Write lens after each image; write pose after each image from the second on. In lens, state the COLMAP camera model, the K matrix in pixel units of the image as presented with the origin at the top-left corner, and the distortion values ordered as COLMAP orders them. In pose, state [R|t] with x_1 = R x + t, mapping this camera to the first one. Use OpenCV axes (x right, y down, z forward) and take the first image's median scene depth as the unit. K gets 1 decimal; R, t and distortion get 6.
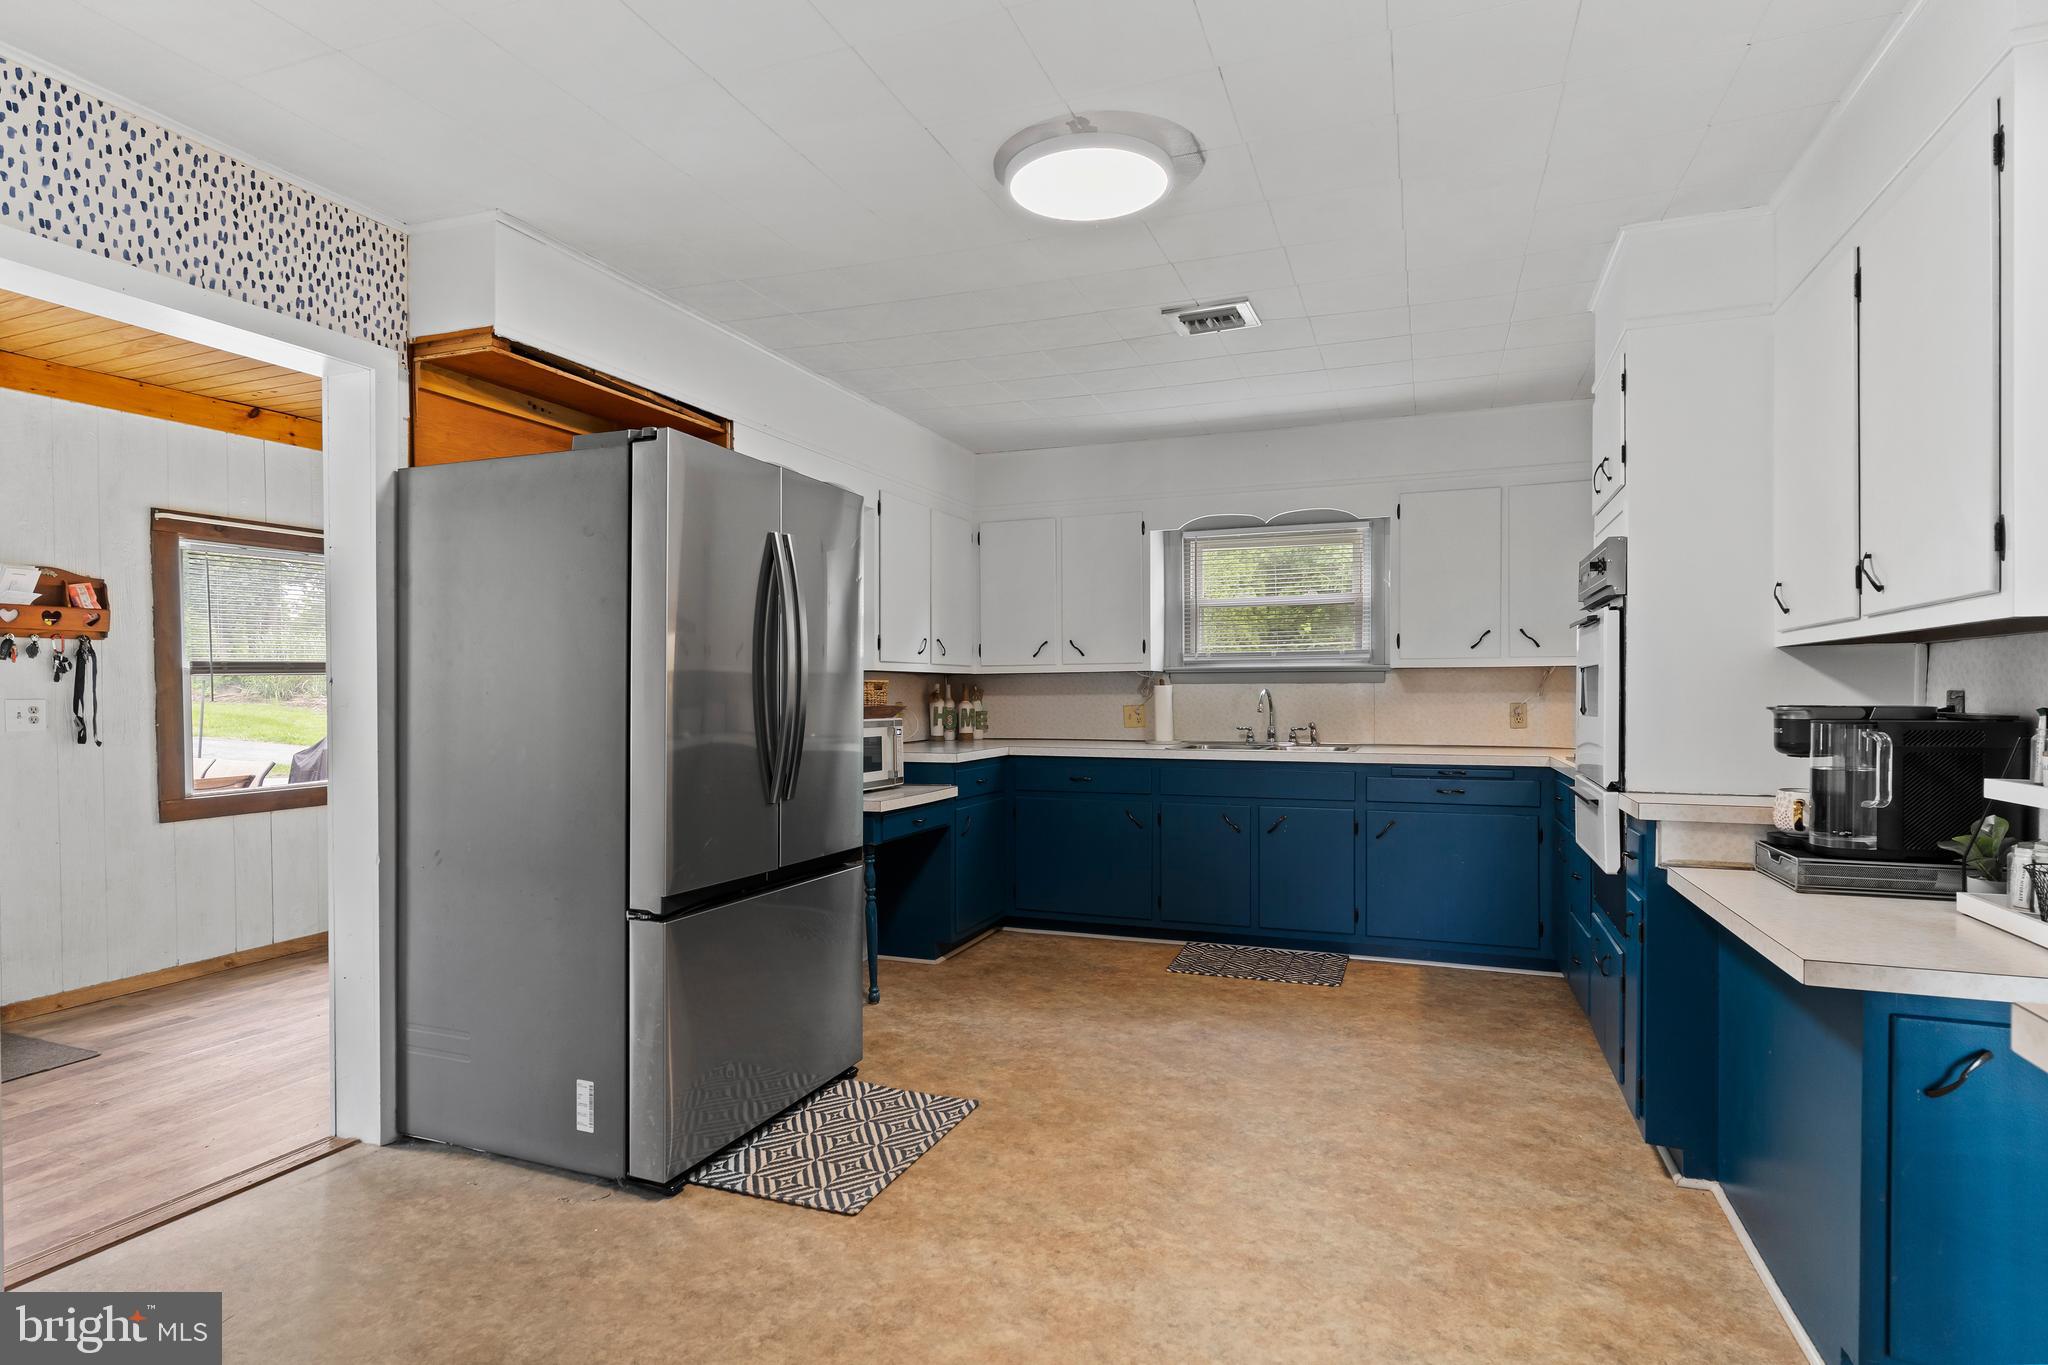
lens RADIAL K [[1066.4, 0, 1012.8], [0, 1066.4, 698.9], [0, 0, 1]] dist [-0.002595, 0.000080]
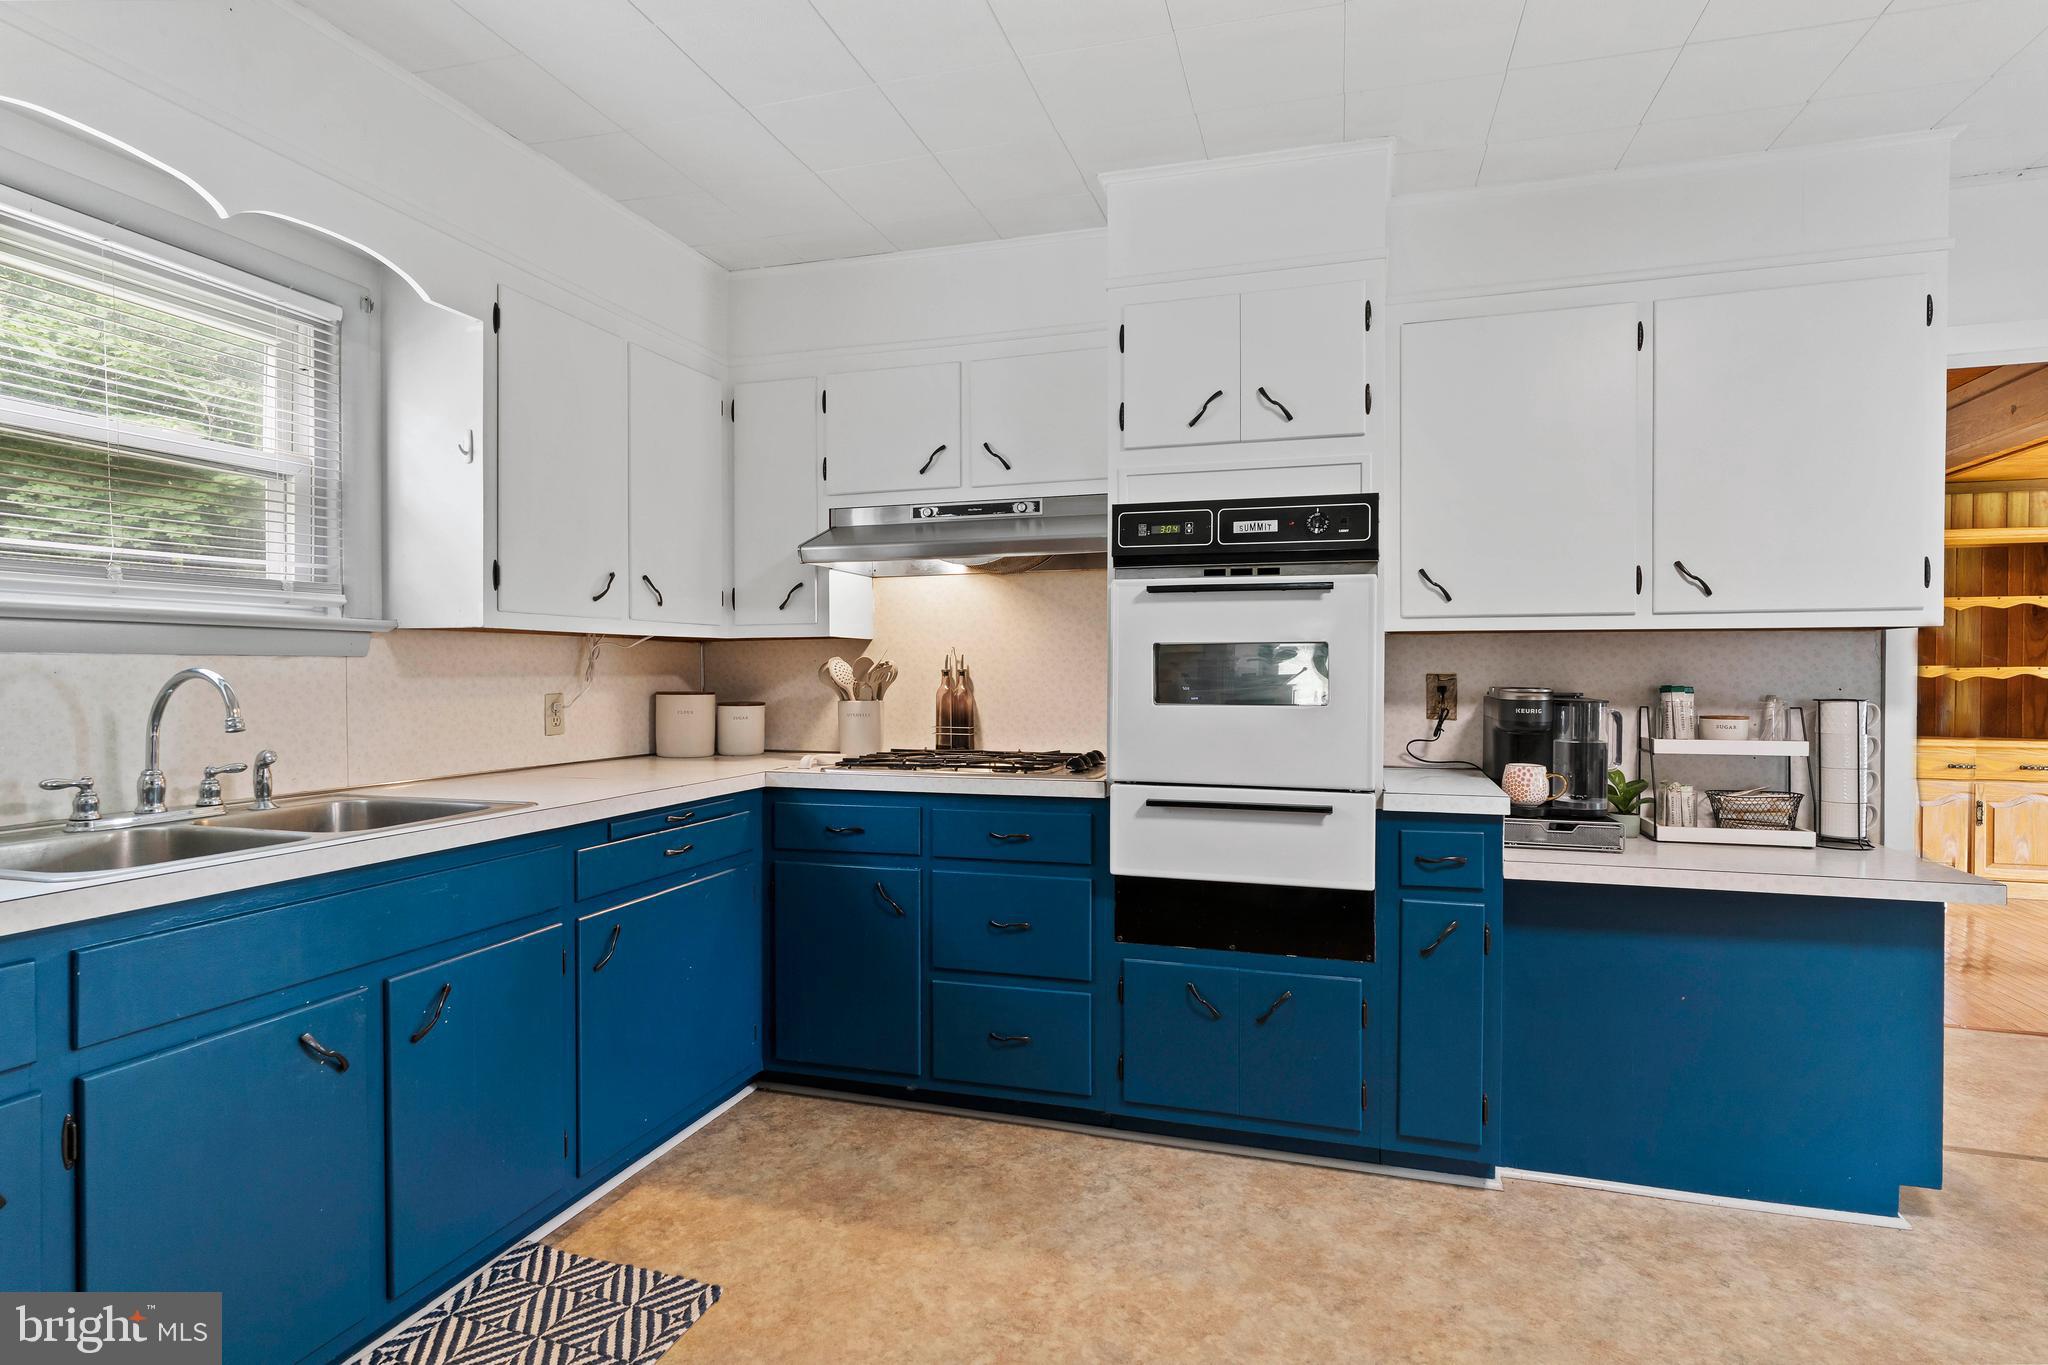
lens RADIAL K [[1056.2, 0, 1019.2], [0, 1056.2, 670.7], [0, 0, 1]] dist [-0.008508, 0.006772]
pose [[-0.065817, -0.001309, 0.997831, -0.223427], [0.007435, 0.999971, 0.001802, -0.012428], [-0.997804, 0.007537, -0.065805, 1.136597]]
